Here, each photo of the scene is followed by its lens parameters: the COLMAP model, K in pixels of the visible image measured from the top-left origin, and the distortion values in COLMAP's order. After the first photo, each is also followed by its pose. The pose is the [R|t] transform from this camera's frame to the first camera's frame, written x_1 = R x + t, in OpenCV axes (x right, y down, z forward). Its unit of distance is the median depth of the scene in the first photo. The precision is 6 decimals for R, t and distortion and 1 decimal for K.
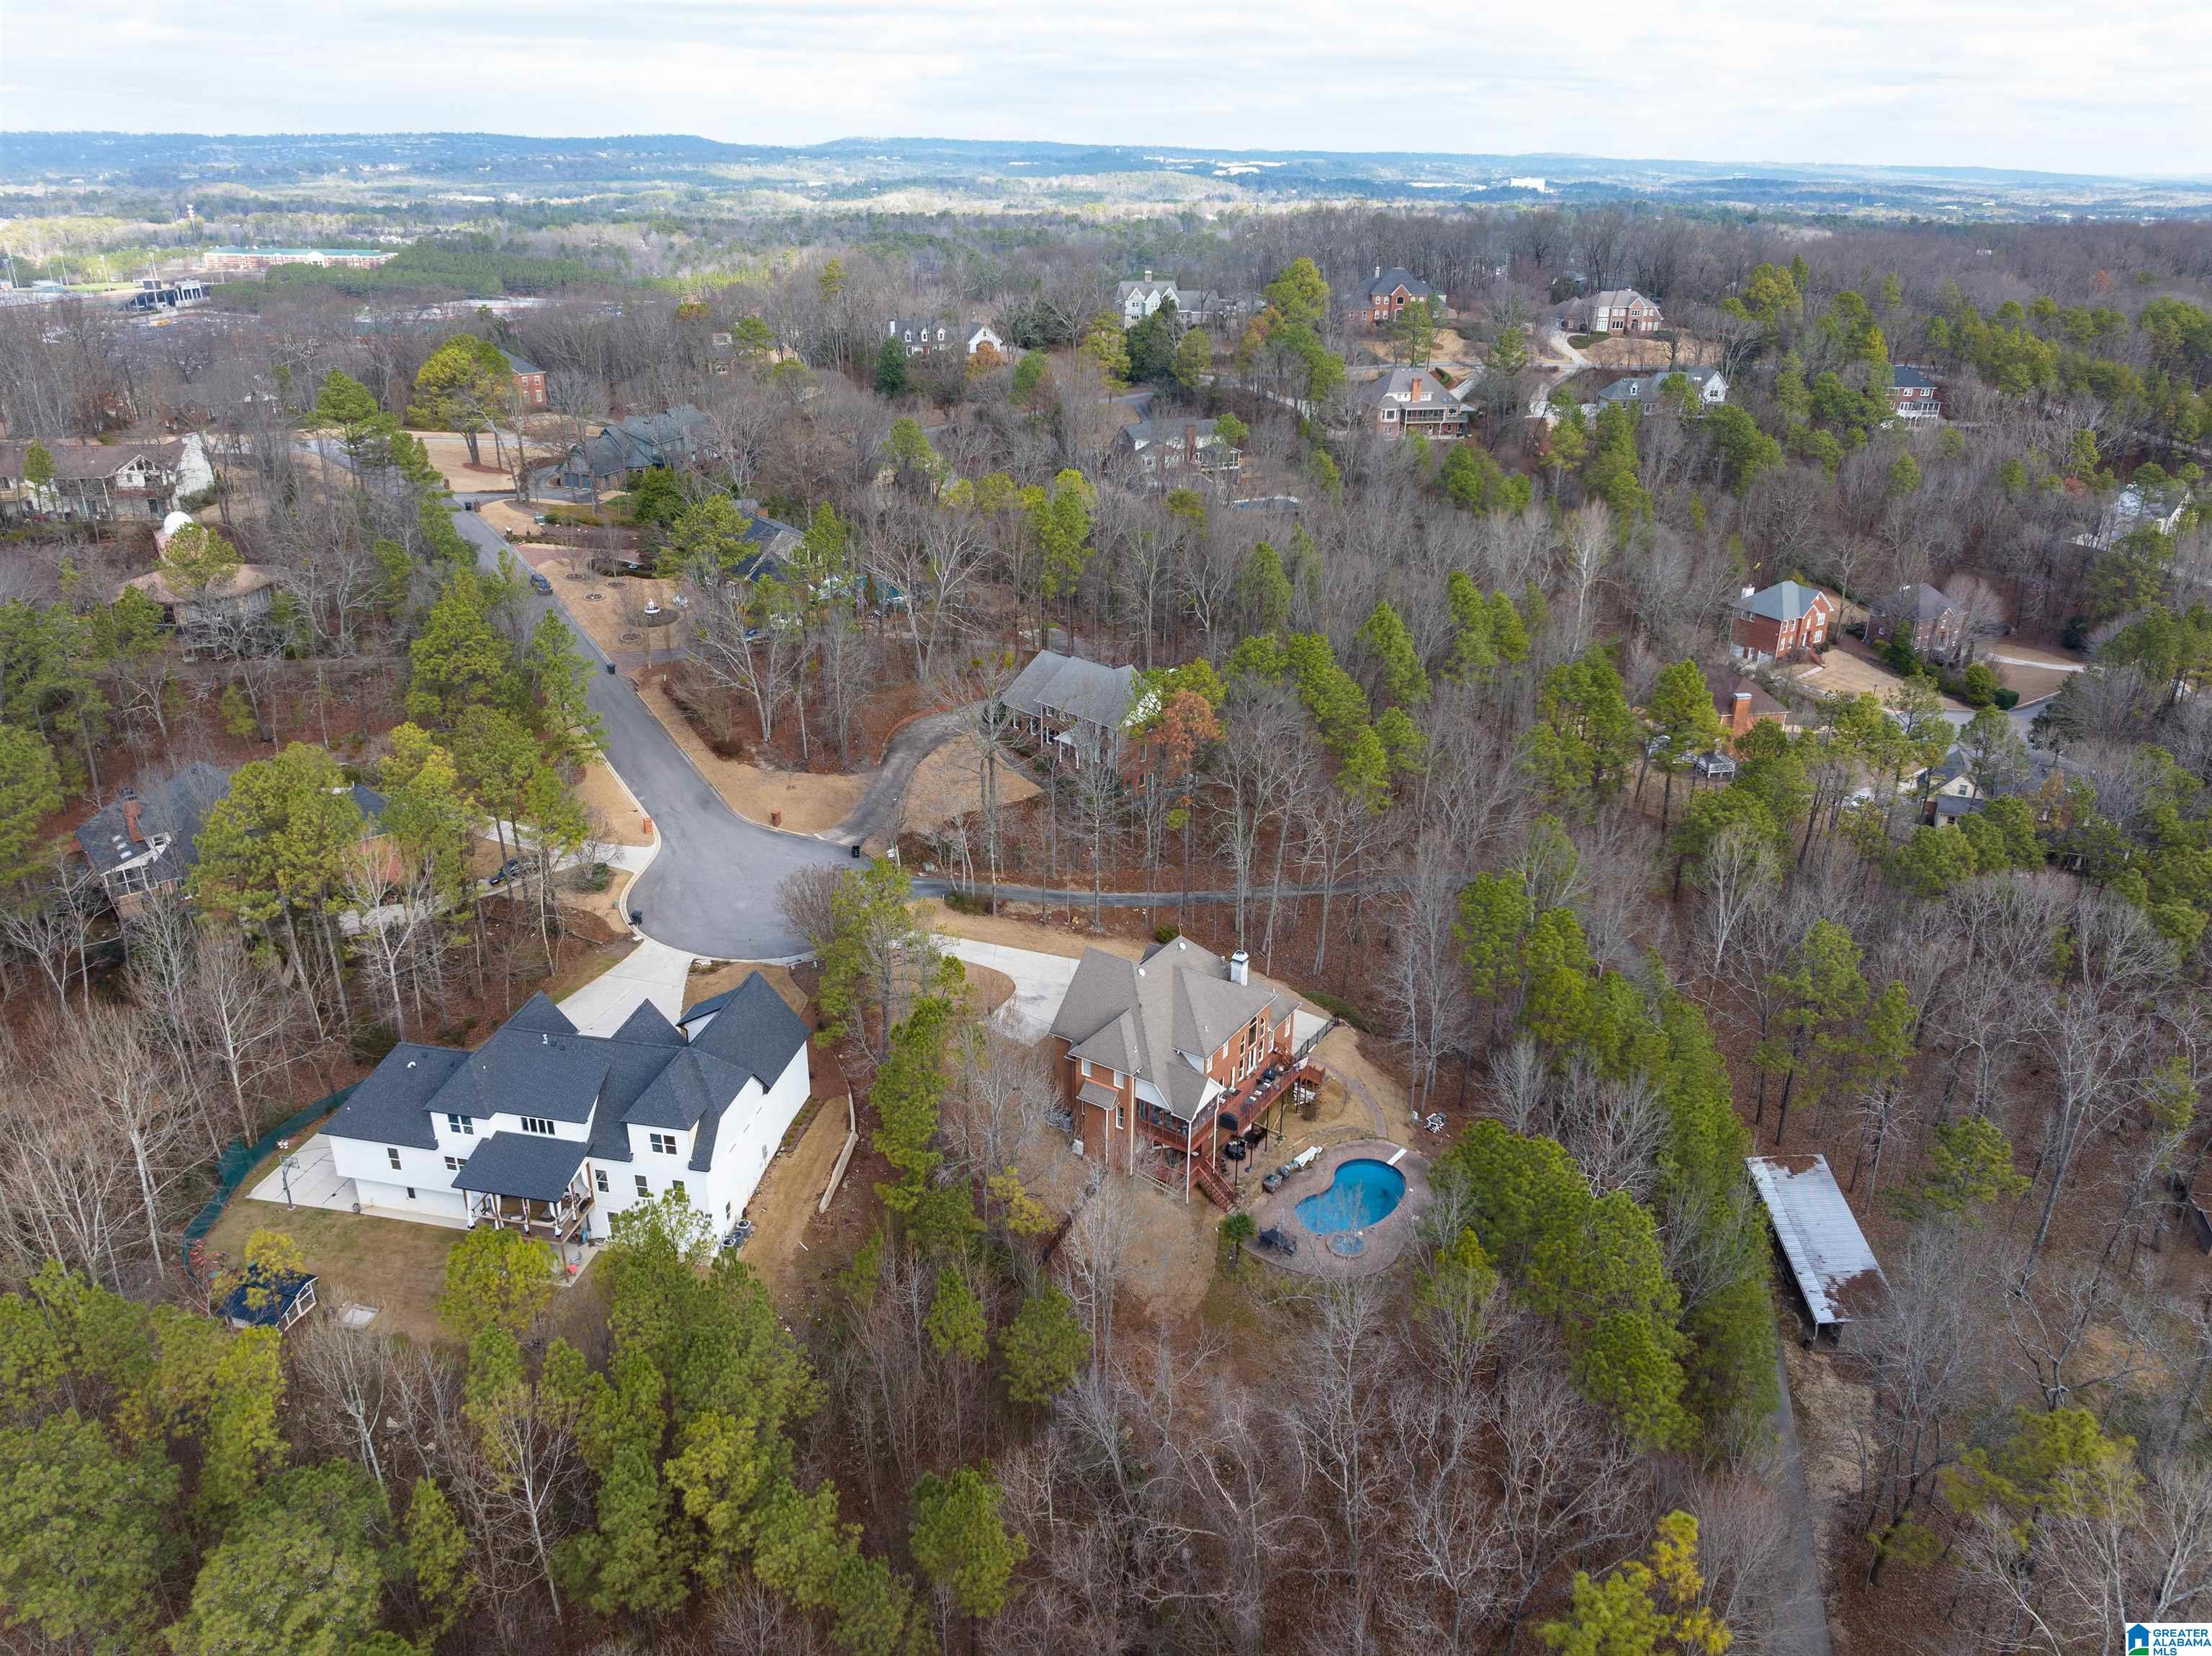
lens RADIAL K [[1560.9, 0, 1101.4], [0, 1560.9, 827.3], [0, 0, 1]] dist [-0.045787, 0.015155]
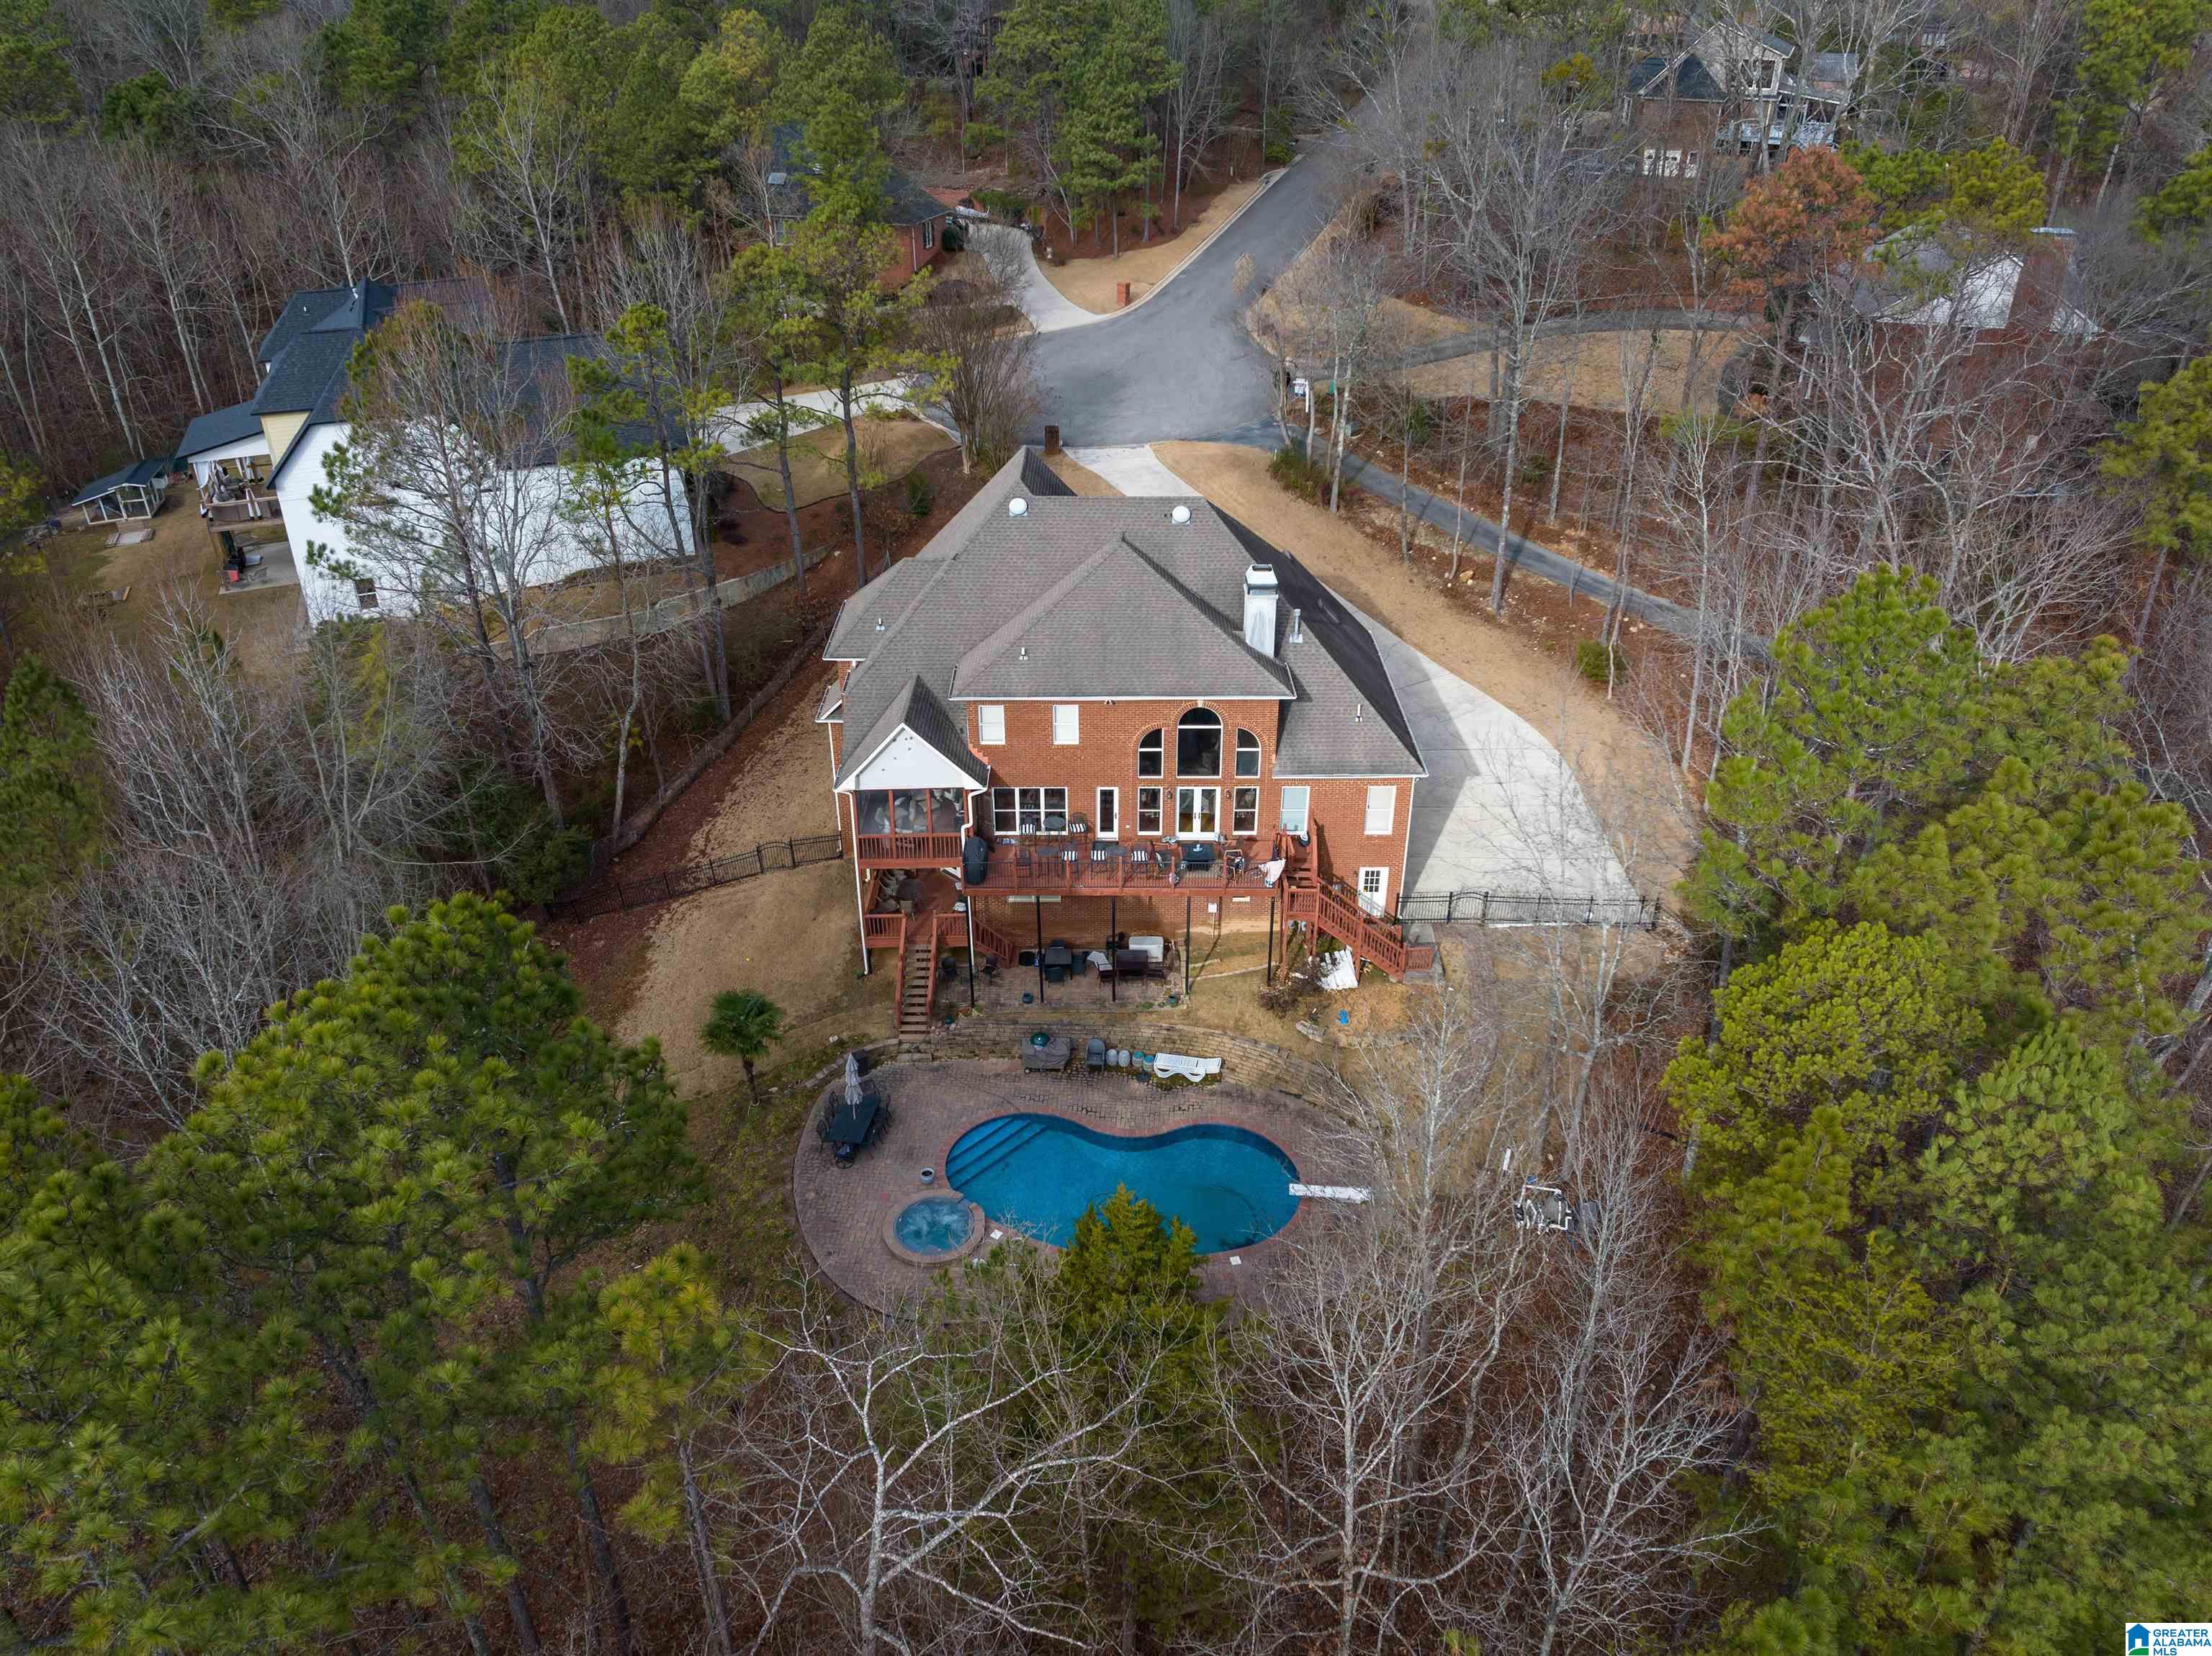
lens RADIAL K [[1560.9, 0, 1107.3], [0, 1560.9, 815.3], [0, 0, 1]] dist [-0.045787, 0.015155]
pose [[0.549058, 0.403481, -0.731942, 0.403810], [-0.330371, 0.909207, 0.253373, 0.048303], [0.767718, 0.102696, 0.632506, 0.706698]]
